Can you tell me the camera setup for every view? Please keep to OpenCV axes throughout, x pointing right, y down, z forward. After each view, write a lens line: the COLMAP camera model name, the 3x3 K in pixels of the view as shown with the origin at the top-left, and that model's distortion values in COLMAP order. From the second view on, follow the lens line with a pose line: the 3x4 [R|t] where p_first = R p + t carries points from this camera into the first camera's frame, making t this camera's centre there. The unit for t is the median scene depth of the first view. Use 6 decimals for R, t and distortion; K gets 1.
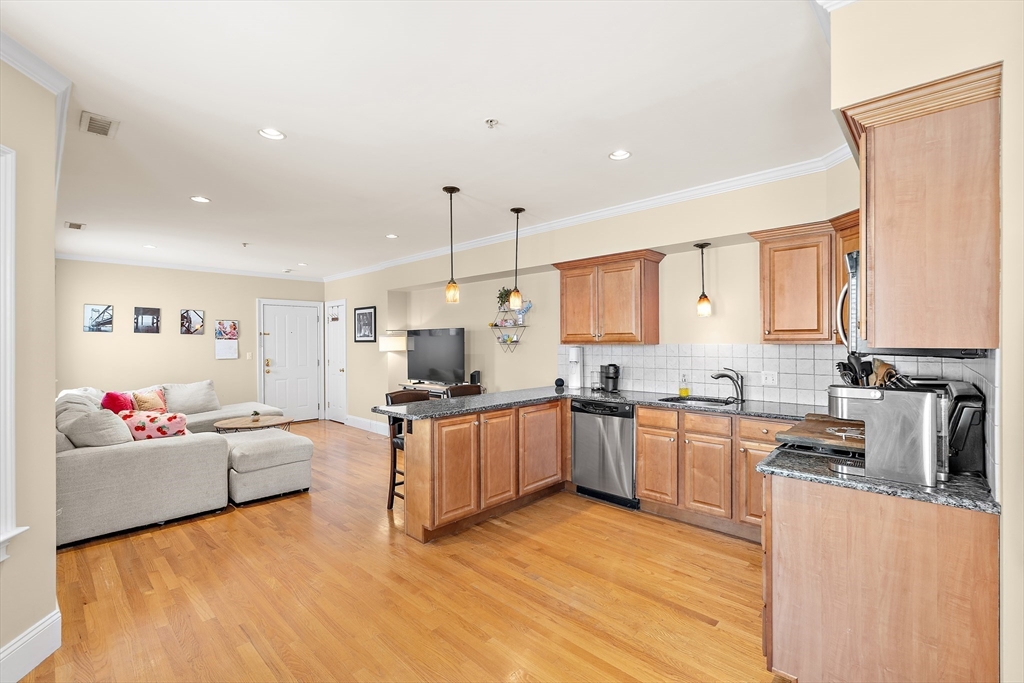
lens RADIAL K [[452.1, 0, 510.5], [0, 452.1, 341.5], [0, 0, 1]] dist [-0.001758, 0.000097]
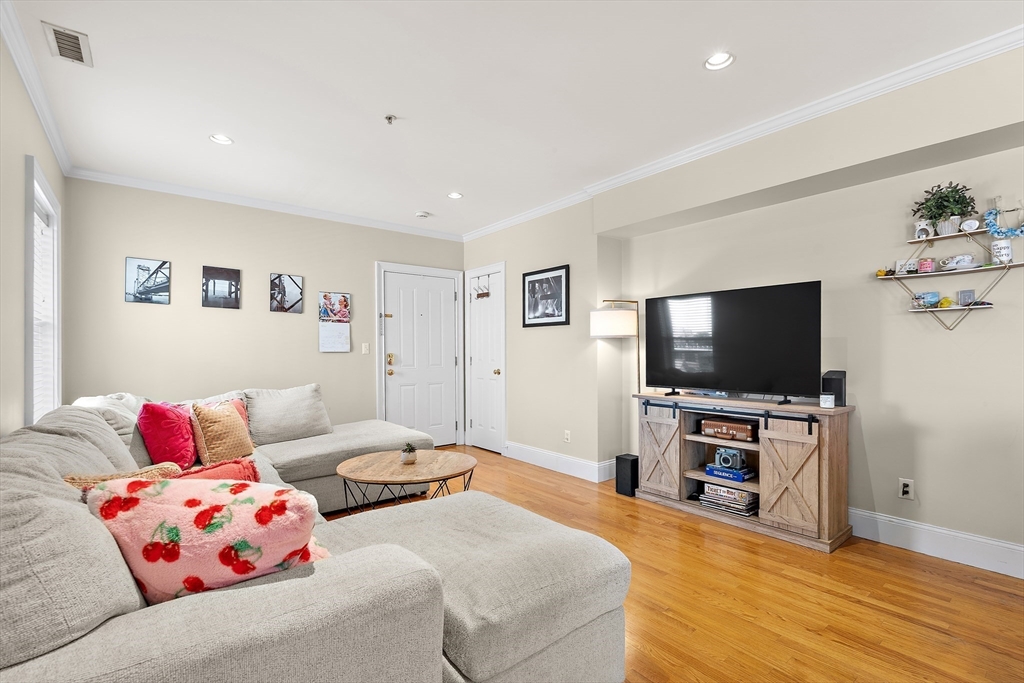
lens RADIAL K [[462.1, 0, 516.7], [0, 462.1, 355.3], [0, 0, 1]] dist [0.000433, 0.000326]
pose [[0.991996, 0.004171, -0.126198, -0.431247], [-0.002898, 0.999943, 0.010267, 0.054249], [0.126234, -0.009820, 0.991952, 0.564202]]
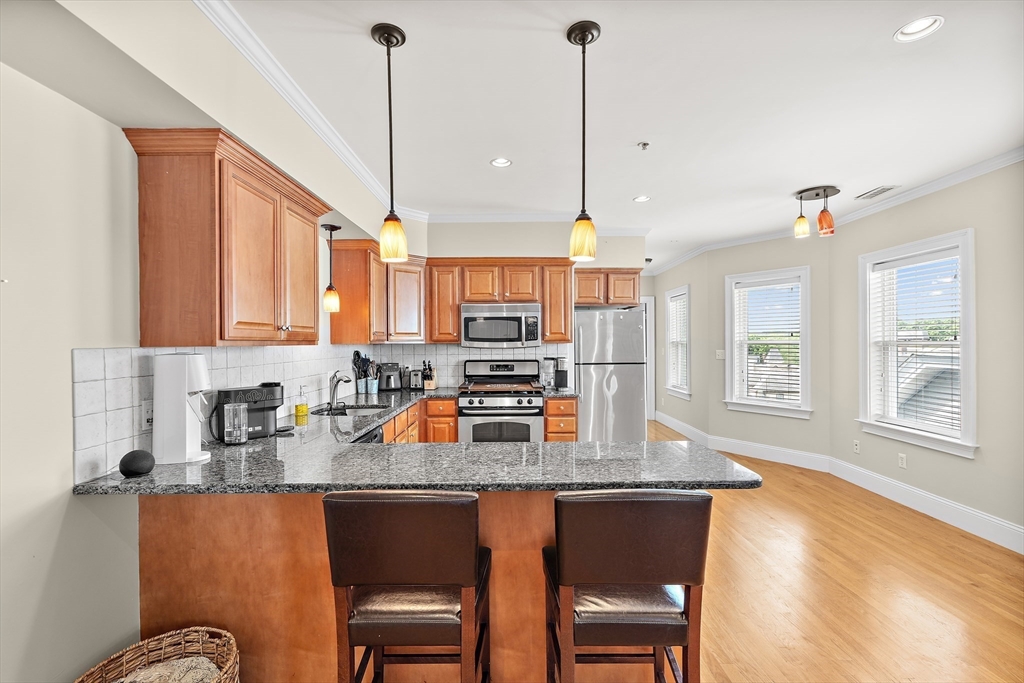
lens RADIAL K [[452.1, 0, 510.5], [0, 452.1, 341.5], [0, 0, 1]] dist [-0.001758, 0.000097]
pose [[-0.690765, 0.008616, 0.723028, -0.327889], [0.007452, 0.999961, -0.004797, 0.005278], [-0.723041, 0.002074, -0.690803, 1.061209]]
